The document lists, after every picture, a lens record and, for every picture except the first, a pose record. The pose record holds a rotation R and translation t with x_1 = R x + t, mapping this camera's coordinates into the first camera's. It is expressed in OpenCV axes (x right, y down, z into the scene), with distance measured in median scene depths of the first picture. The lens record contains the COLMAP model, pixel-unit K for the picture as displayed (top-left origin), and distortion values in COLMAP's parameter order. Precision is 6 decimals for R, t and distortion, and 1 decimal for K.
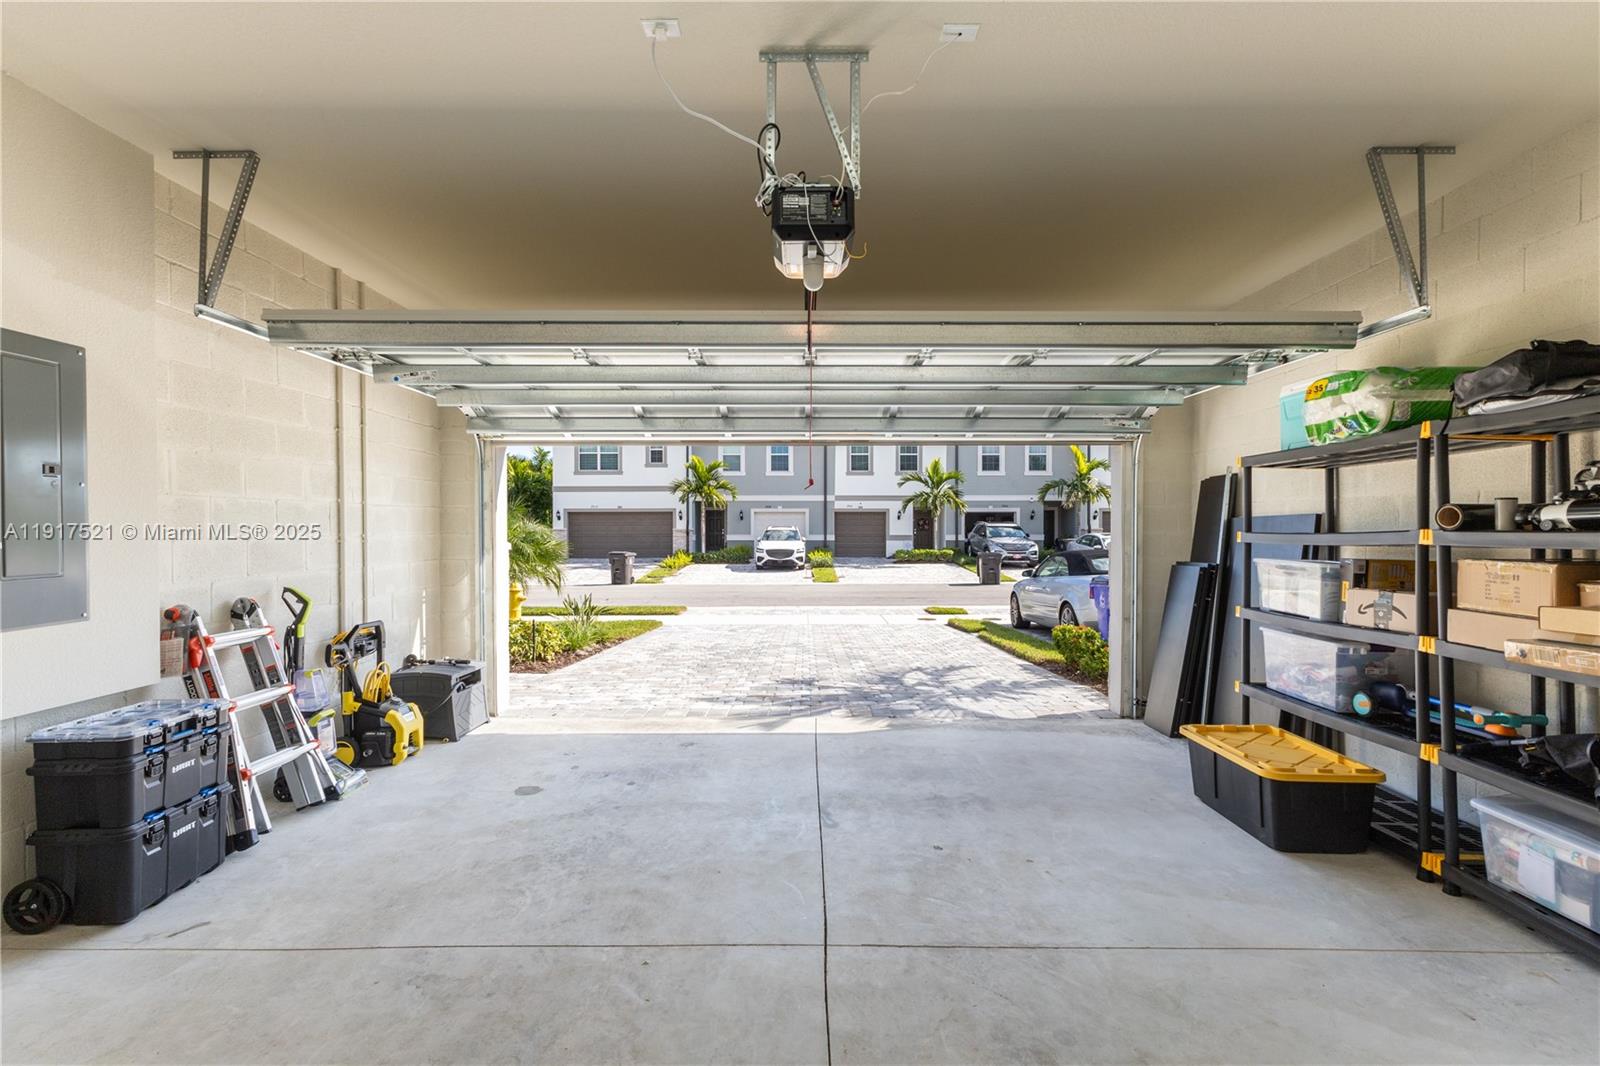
lens RADIAL K [[699.4, 0, 796.2], [0, 699.4, 532.4], [0, 0, 1]] dist [0.021969, -0.000267]
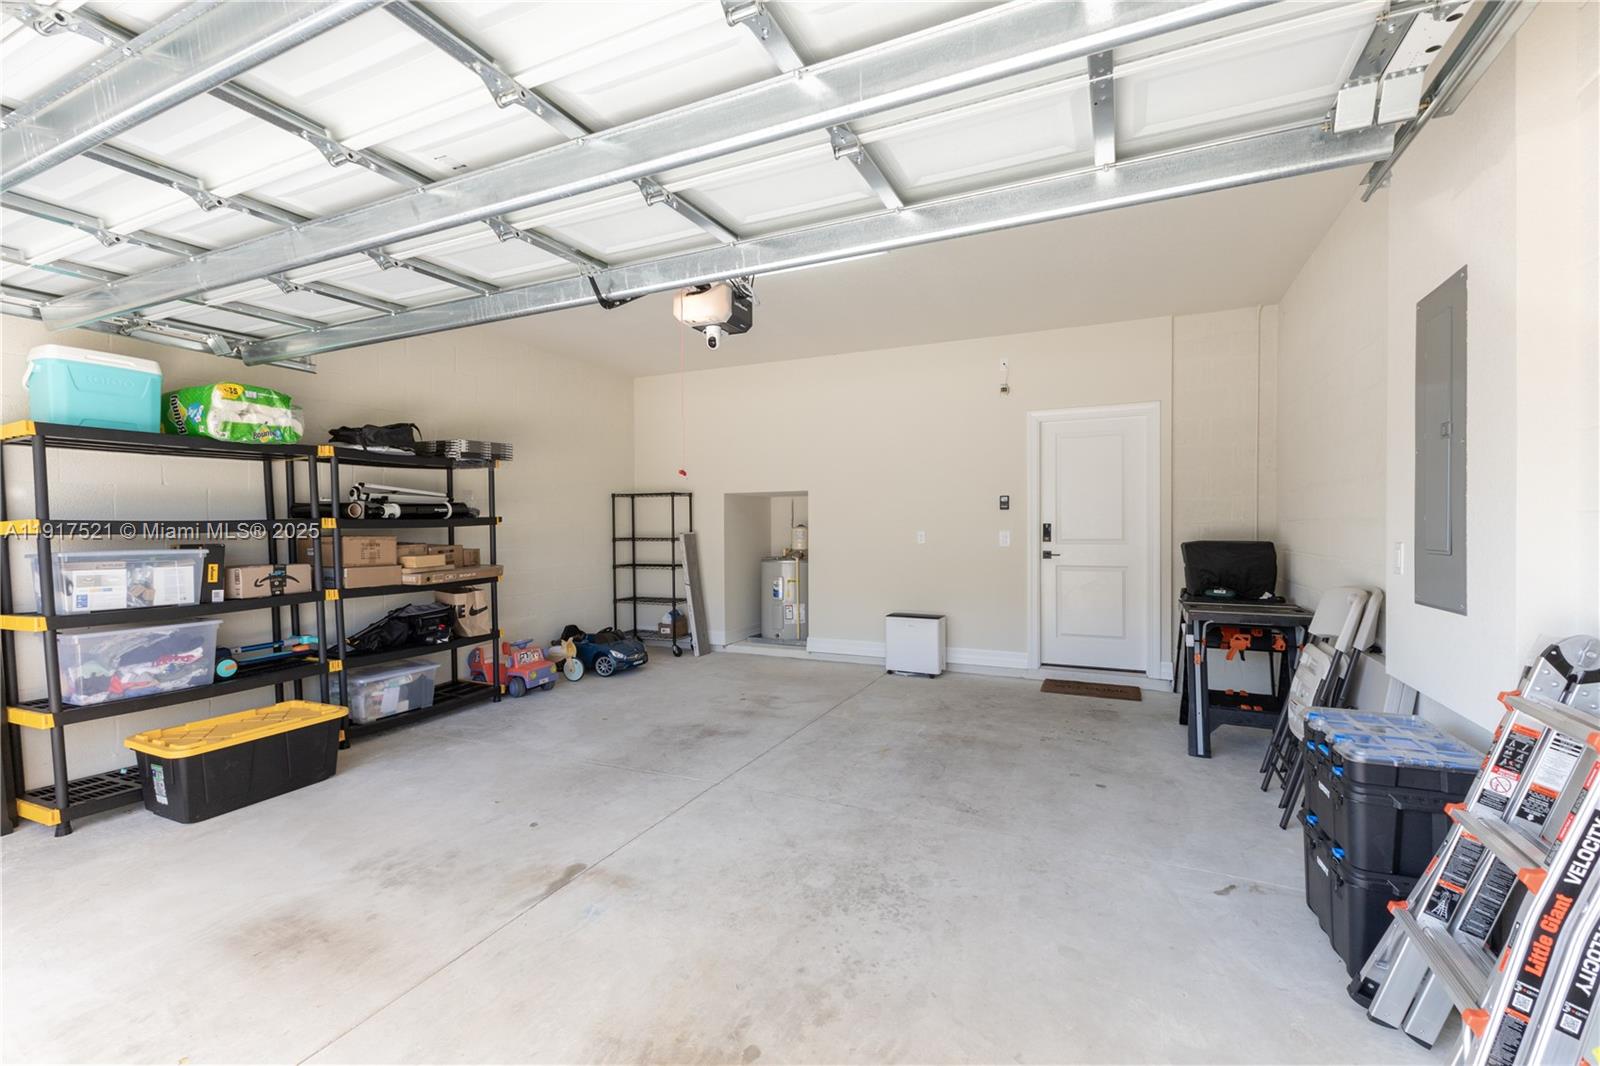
lens RADIAL K [[699.4, 0, 799.5], [0, 699.4, 537.2], [0, 0, 1]] dist [0.021969, -0.000267]
pose [[-0.907440, -0.000835, 0.420180, -0.669073], [0.006593, 0.999847, 0.016227, 0.019727], [-0.420129, 0.017495, -0.907296, 2.021490]]
